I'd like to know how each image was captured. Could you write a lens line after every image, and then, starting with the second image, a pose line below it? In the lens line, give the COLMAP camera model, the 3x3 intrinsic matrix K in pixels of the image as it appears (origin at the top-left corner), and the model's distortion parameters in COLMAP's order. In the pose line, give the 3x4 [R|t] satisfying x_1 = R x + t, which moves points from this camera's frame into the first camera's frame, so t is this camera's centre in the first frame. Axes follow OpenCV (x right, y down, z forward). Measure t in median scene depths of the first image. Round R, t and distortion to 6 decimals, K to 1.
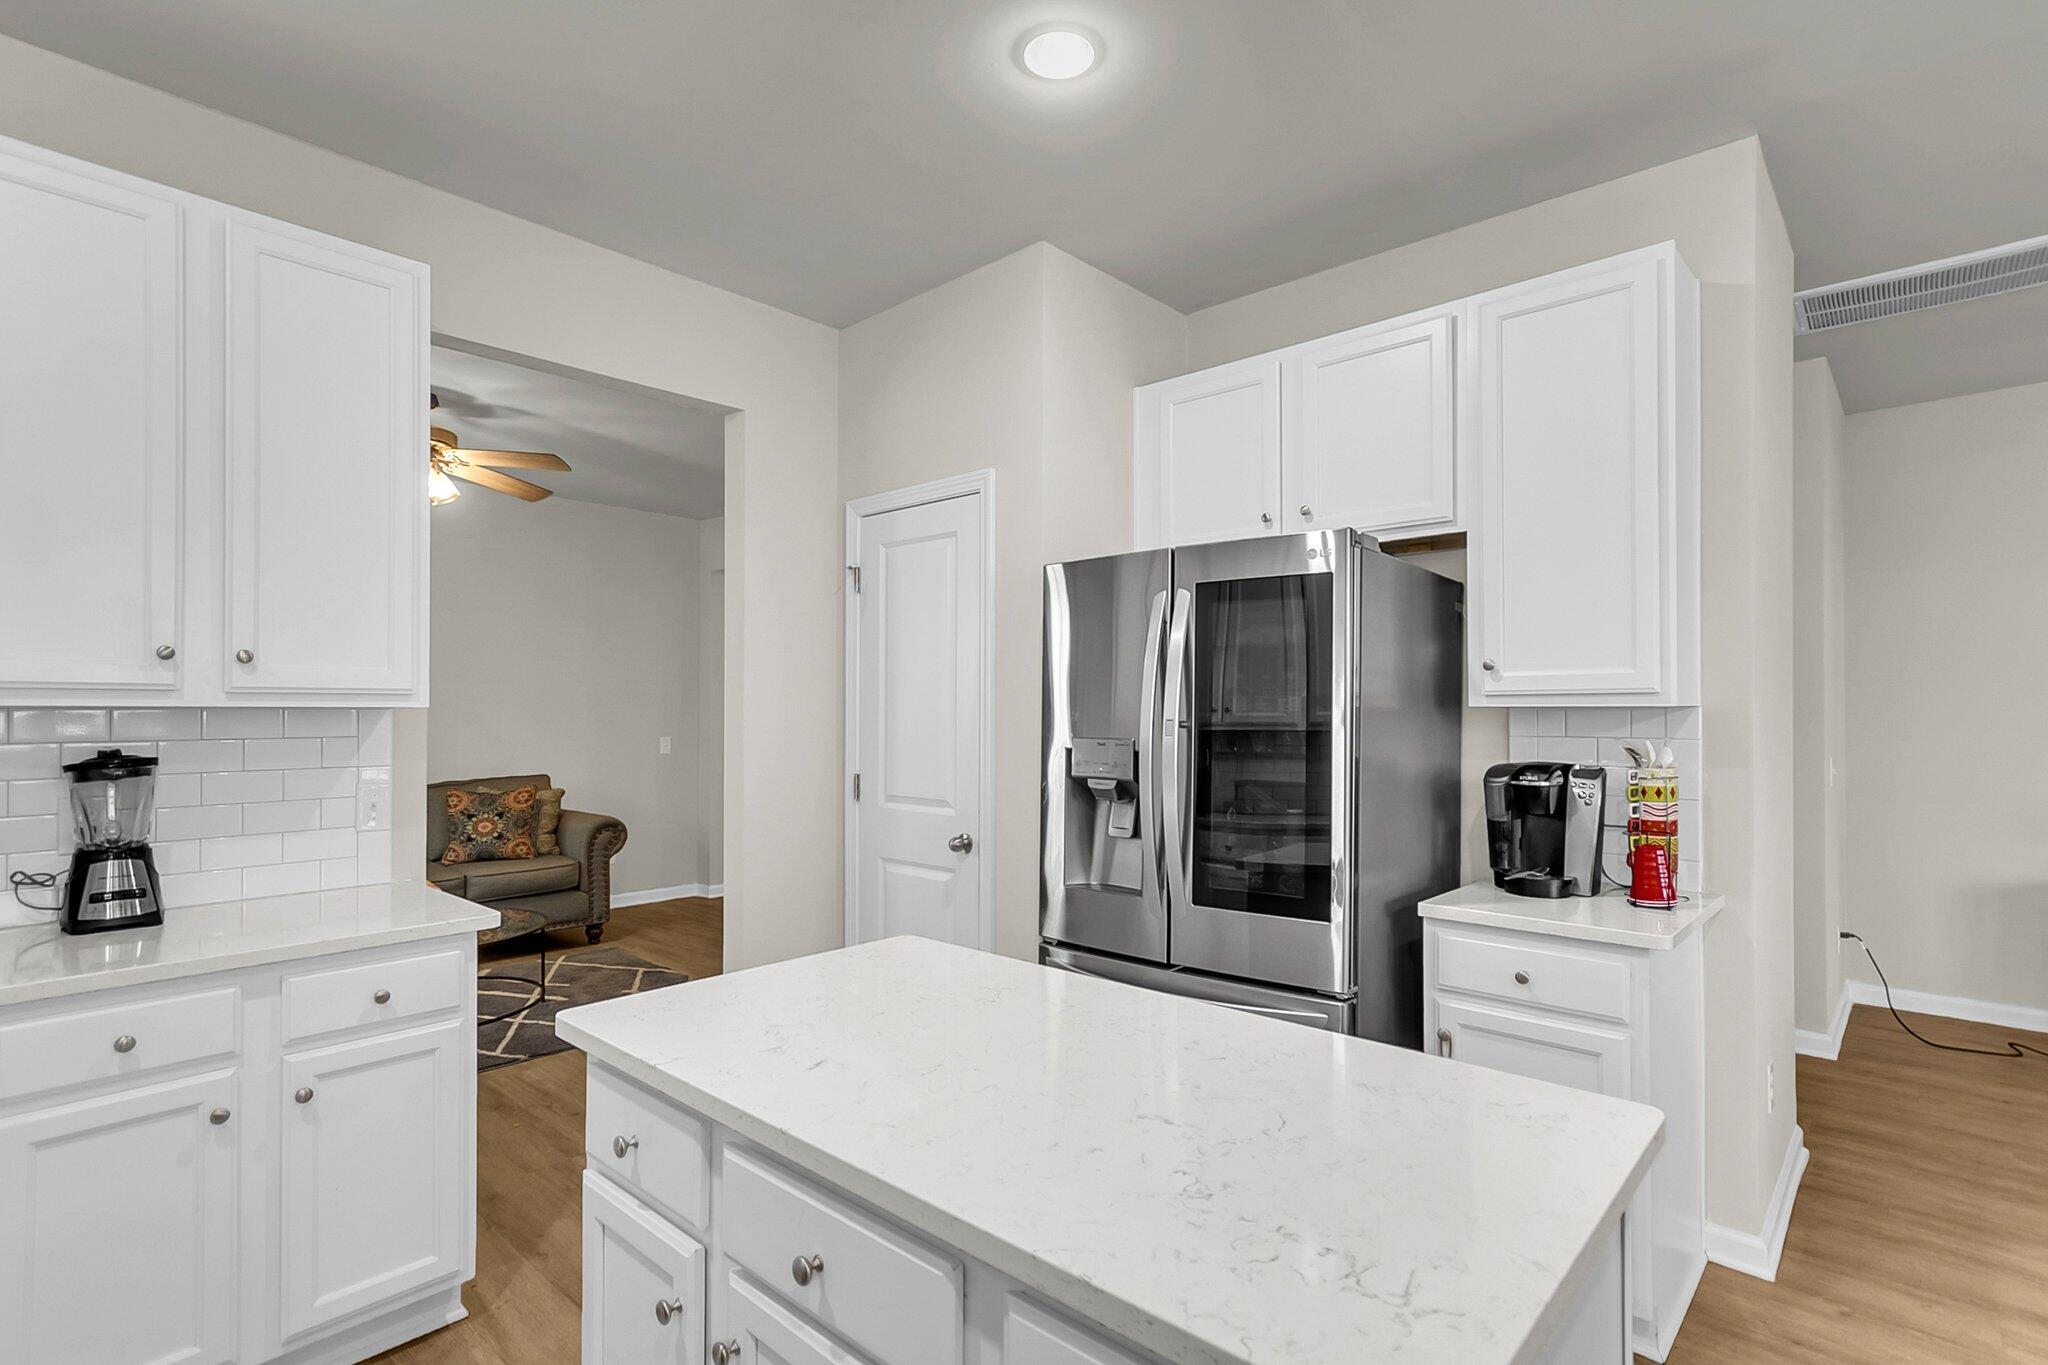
lens RADIAL K [[970.3, 0, 1024.0], [0, 970.3, 682.5], [0, 0, 1]] dist [0.002167, 0.000370]
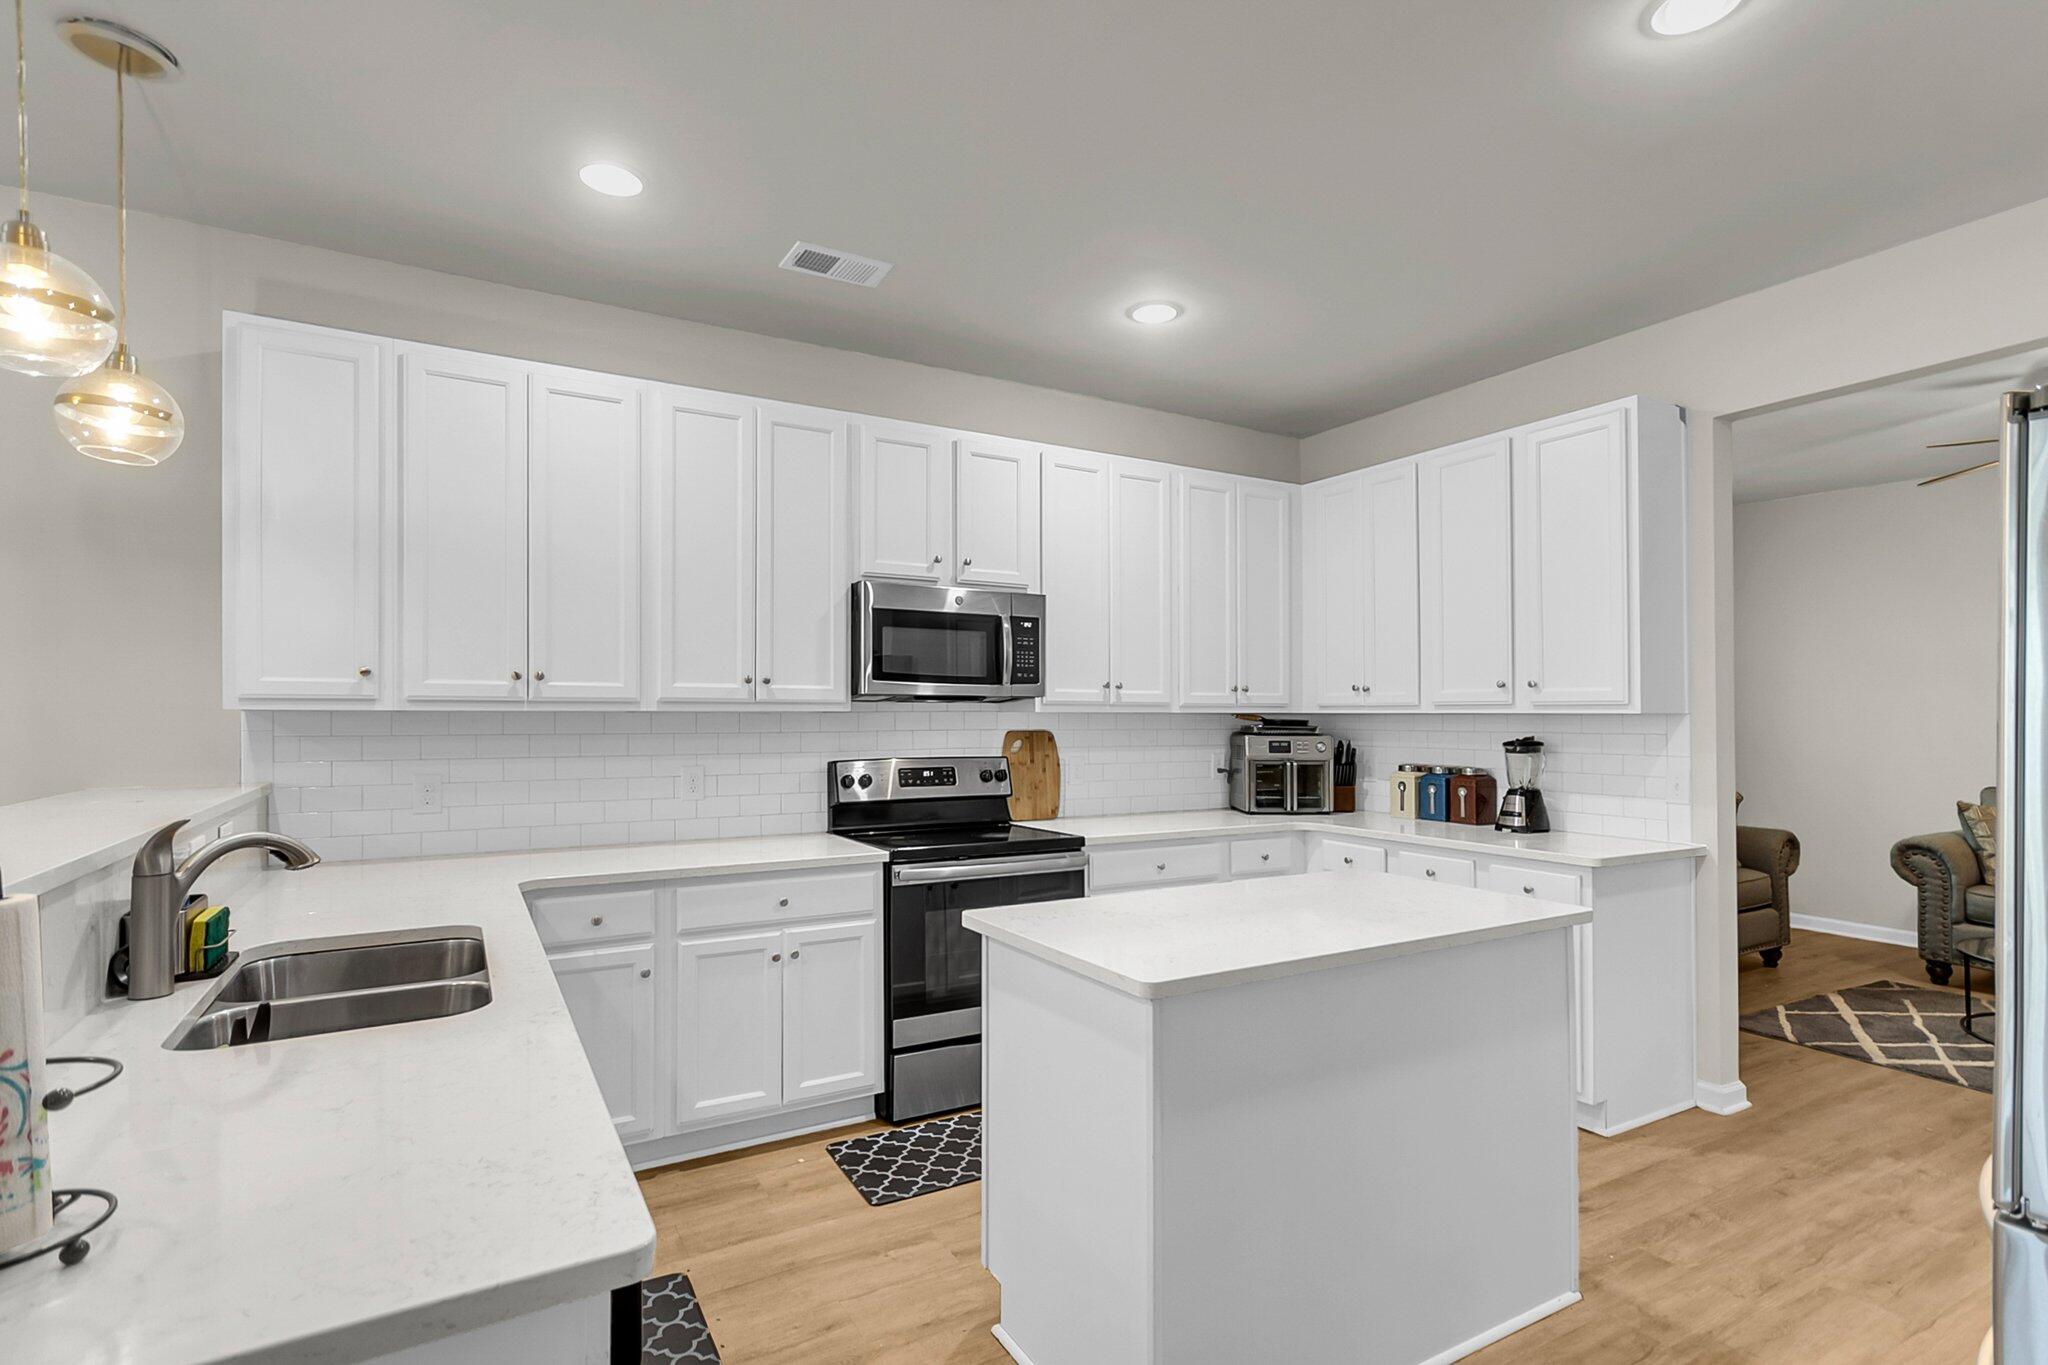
lens RADIAL K [[991.8, 0, 1027.3], [0, 991.8, 699.6], [0, 0, 1]] dist [0.015276, 0.000570]
pose [[-0.306334, -0.012577, -0.951841, 1.136123], [0.024077, 0.999490, -0.020956, 0.015612], [0.951620, -0.029337, -0.305875, 0.673772]]
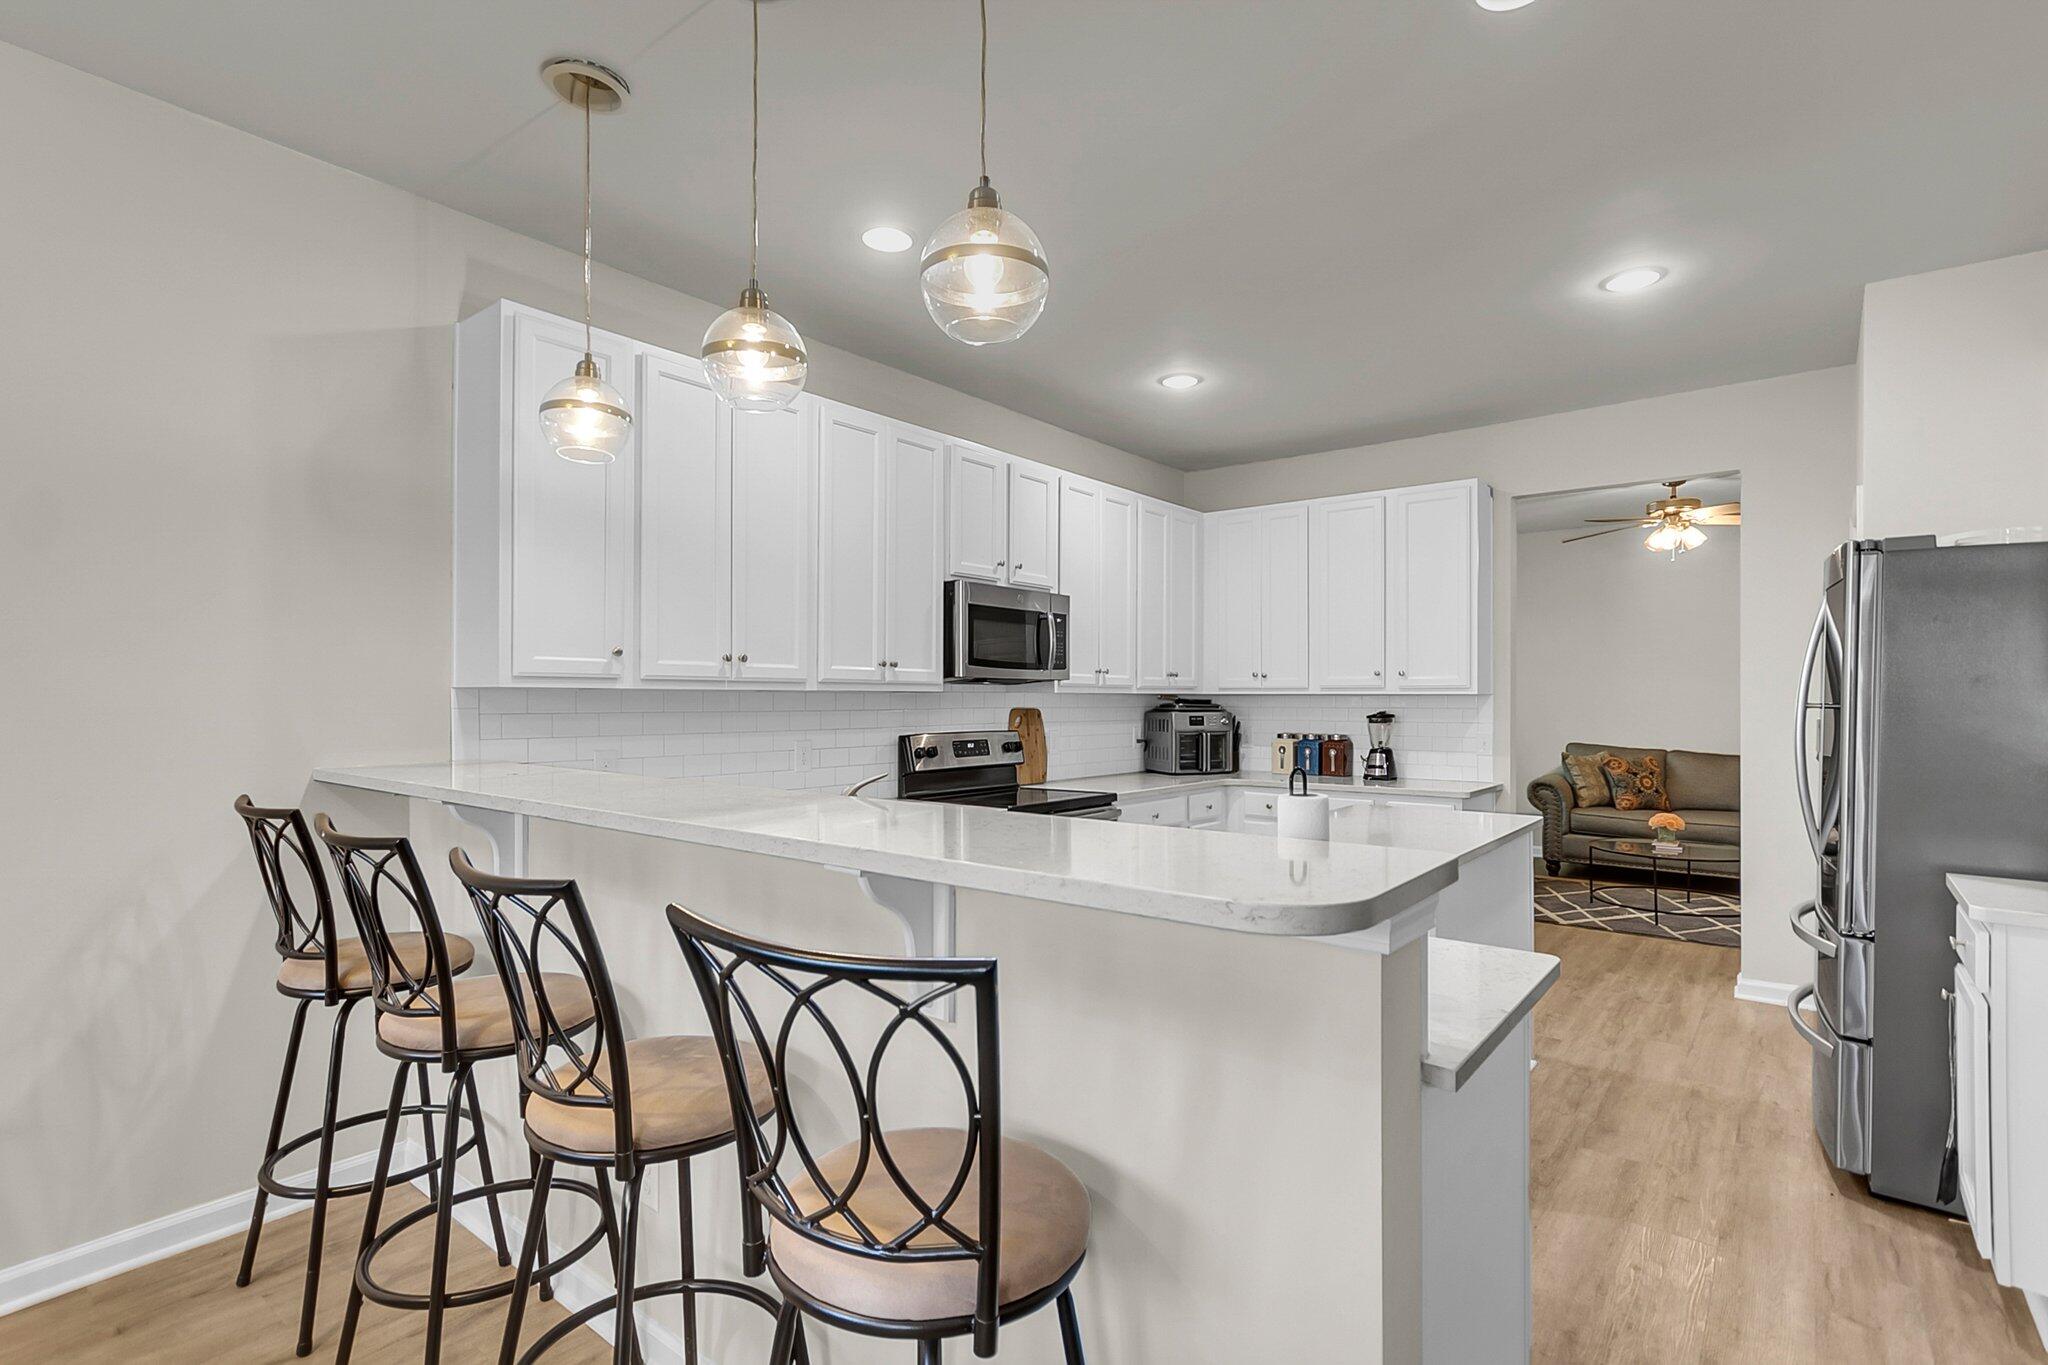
lens RADIAL K [[970.3, 0, 1024.0], [0, 970.3, 682.5], [0, 0, 1]] dist [0.002167, 0.000370]
pose [[0.056422, -0.013133, -0.998321, 1.539432], [0.024134, 0.999639, -0.011786, 0.001454], [0.998115, -0.023428, 0.056718, -0.079511]]
